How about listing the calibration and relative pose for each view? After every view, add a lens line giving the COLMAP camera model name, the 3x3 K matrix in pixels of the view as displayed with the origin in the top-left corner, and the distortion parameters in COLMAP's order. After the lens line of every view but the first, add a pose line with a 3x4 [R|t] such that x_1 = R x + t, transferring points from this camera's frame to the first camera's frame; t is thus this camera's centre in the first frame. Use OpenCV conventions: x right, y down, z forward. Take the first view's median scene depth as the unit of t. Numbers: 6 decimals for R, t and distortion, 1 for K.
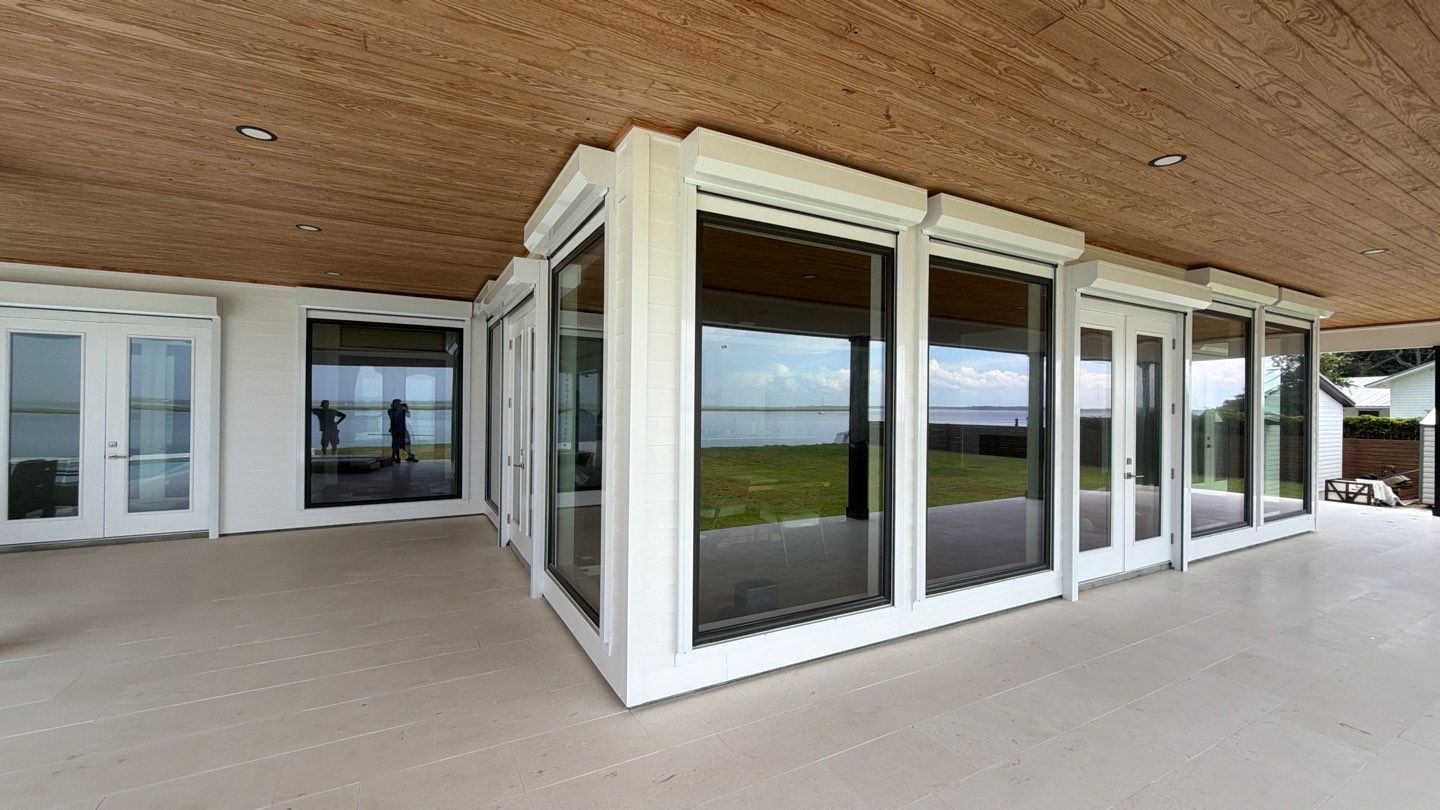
lens RADIAL K [[571.8, 0, 721.4], [0, 571.8, 405.5], [0, 0, 1]] dist [-0.000805, 0.000016]
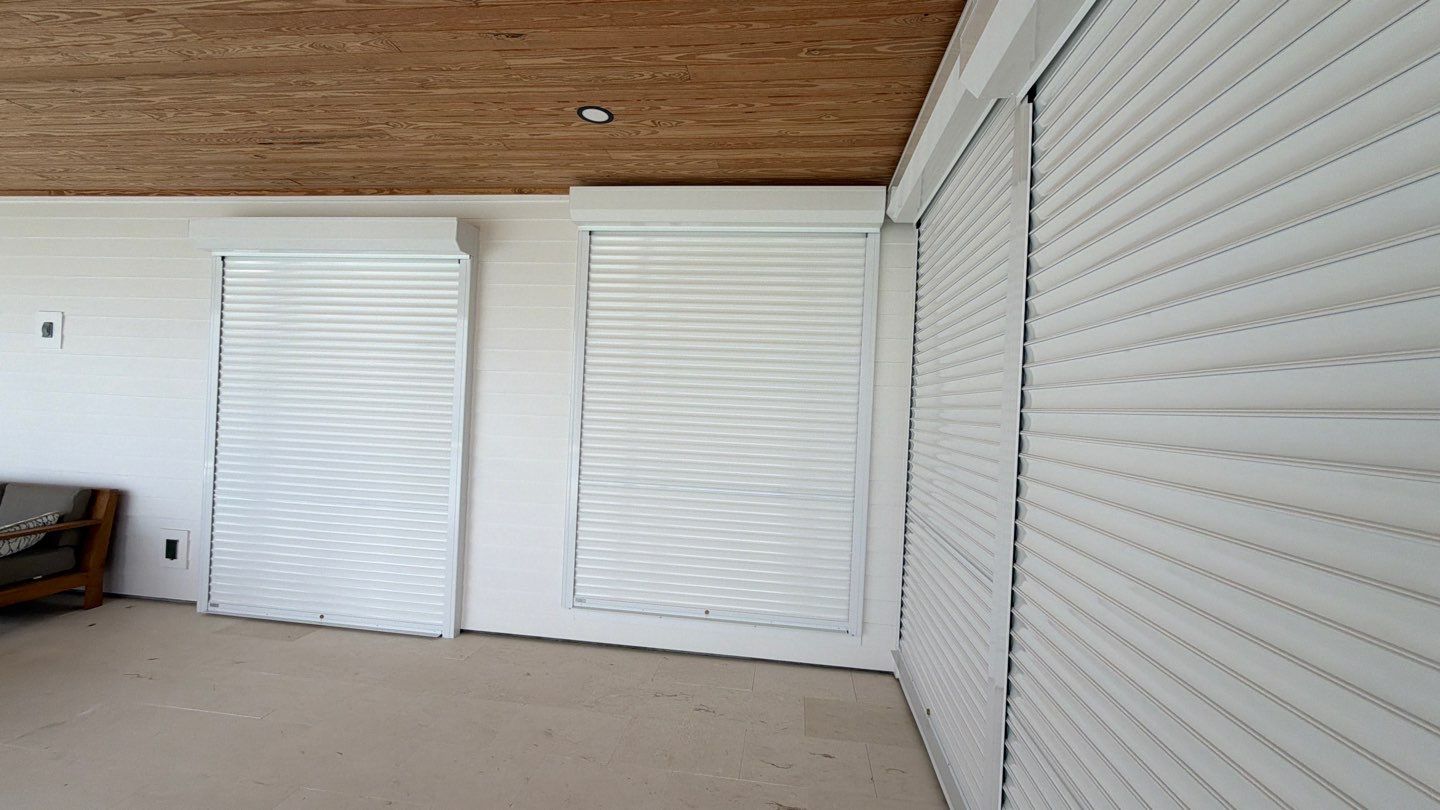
lens RADIAL K [[570.3, 0, 722.6], [0, 570.3, 404.8], [0, 0, 1]] dist [-0.001157, 0.000103]
pose [[0.804758, 0.027224, -0.592978, -0.501762], [-0.036630, 0.999322, -0.003834, -0.017480], [0.592472, 0.024806, 0.805209, 1.063417]]
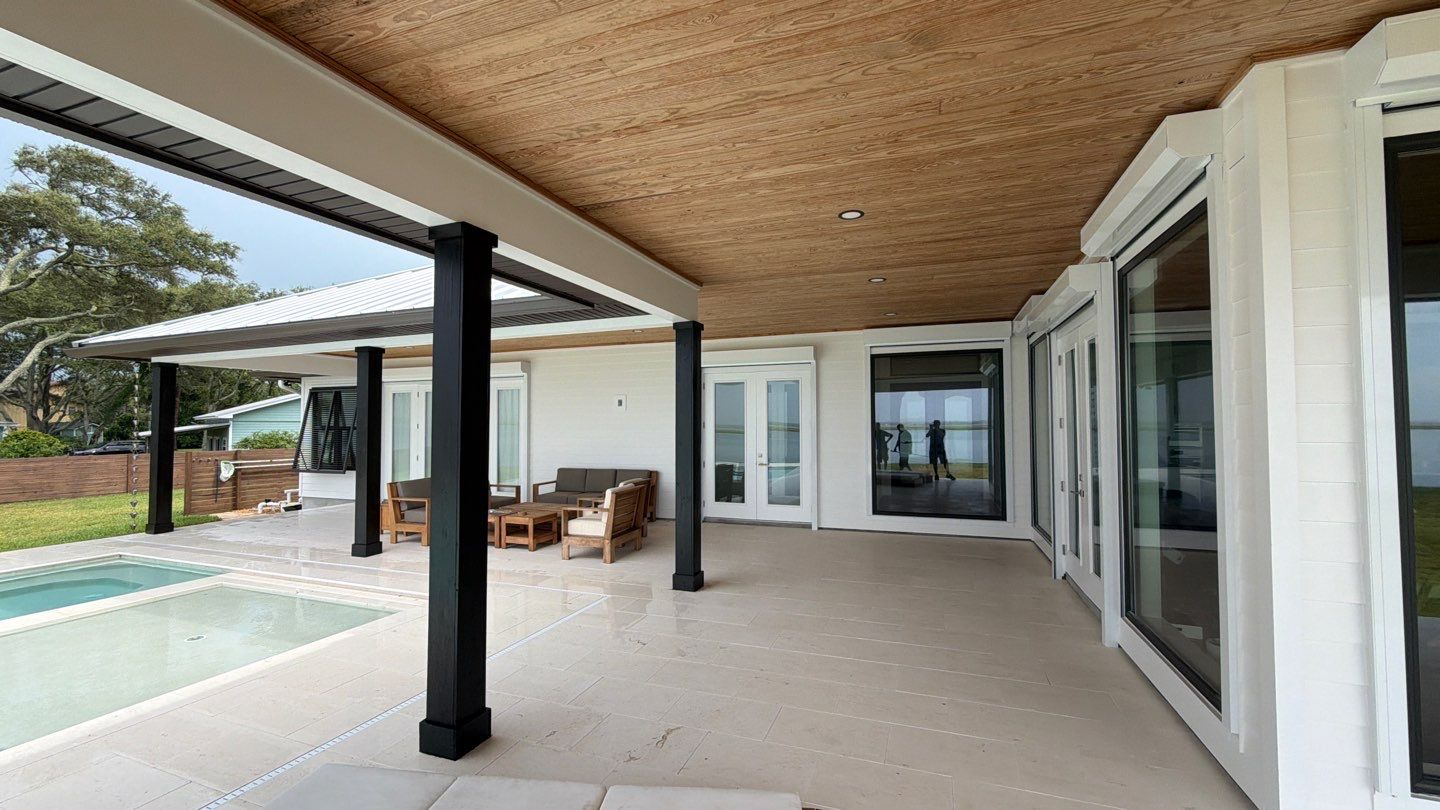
lens RADIAL K [[571.8, 0, 721.4], [0, 571.8, 405.5], [0, 0, 1]] dist [-0.000805, 0.000016]
pose [[0.650317, -0.037172, -0.758753, -0.036678], [0.011335, 0.999166, -0.039235, -0.004273], [0.759578, 0.016914, 0.650196, -0.027358]]
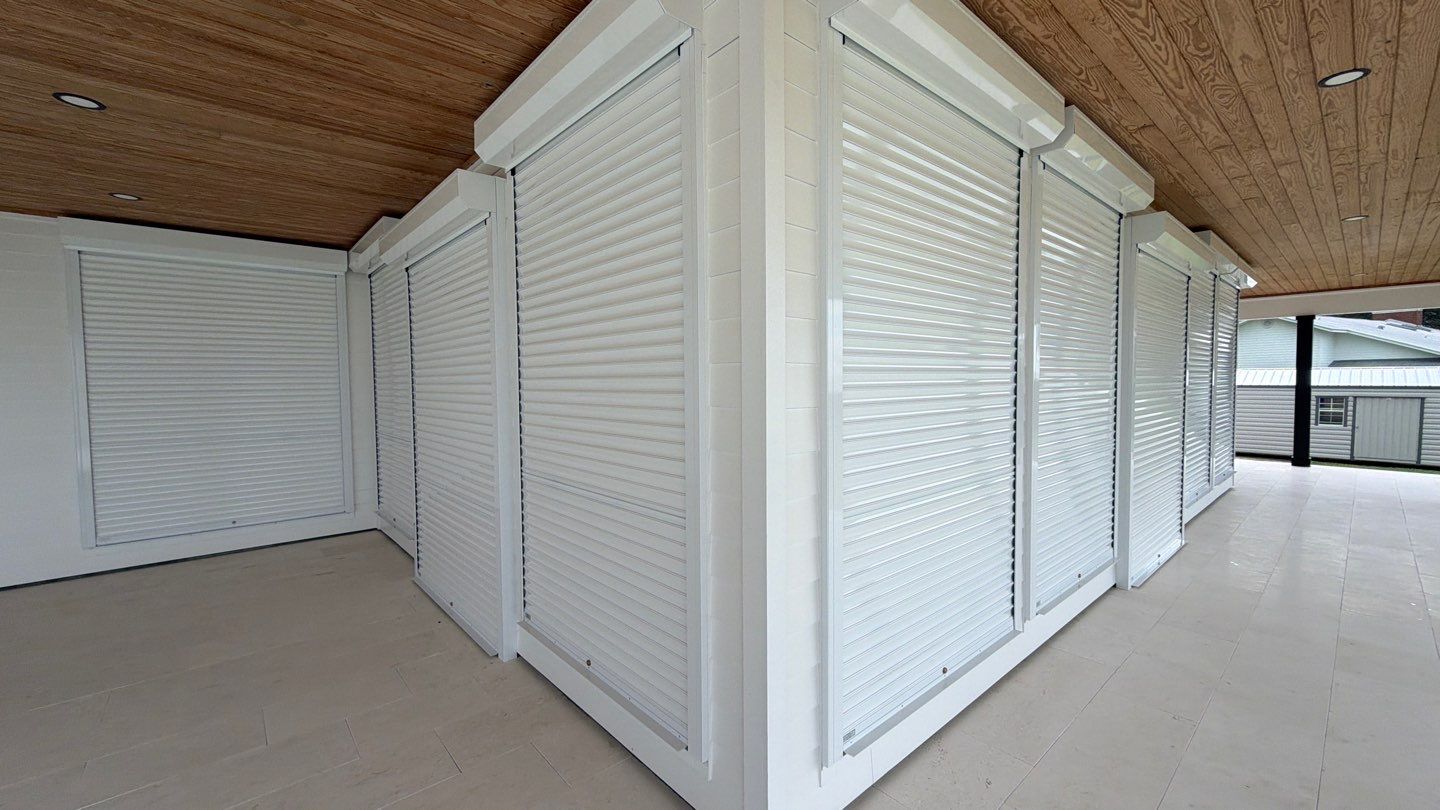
lens RADIAL K [[570.3, 0, 722.6], [0, 570.3, 404.8], [0, 0, 1]] dist [-0.001157, 0.000103]
pose [[0.975952, -0.029488, 0.215983, -0.224236], [0.019698, 0.998685, 0.047340, -0.009702], [-0.217095, -0.041947, 0.975249, 0.285740]]
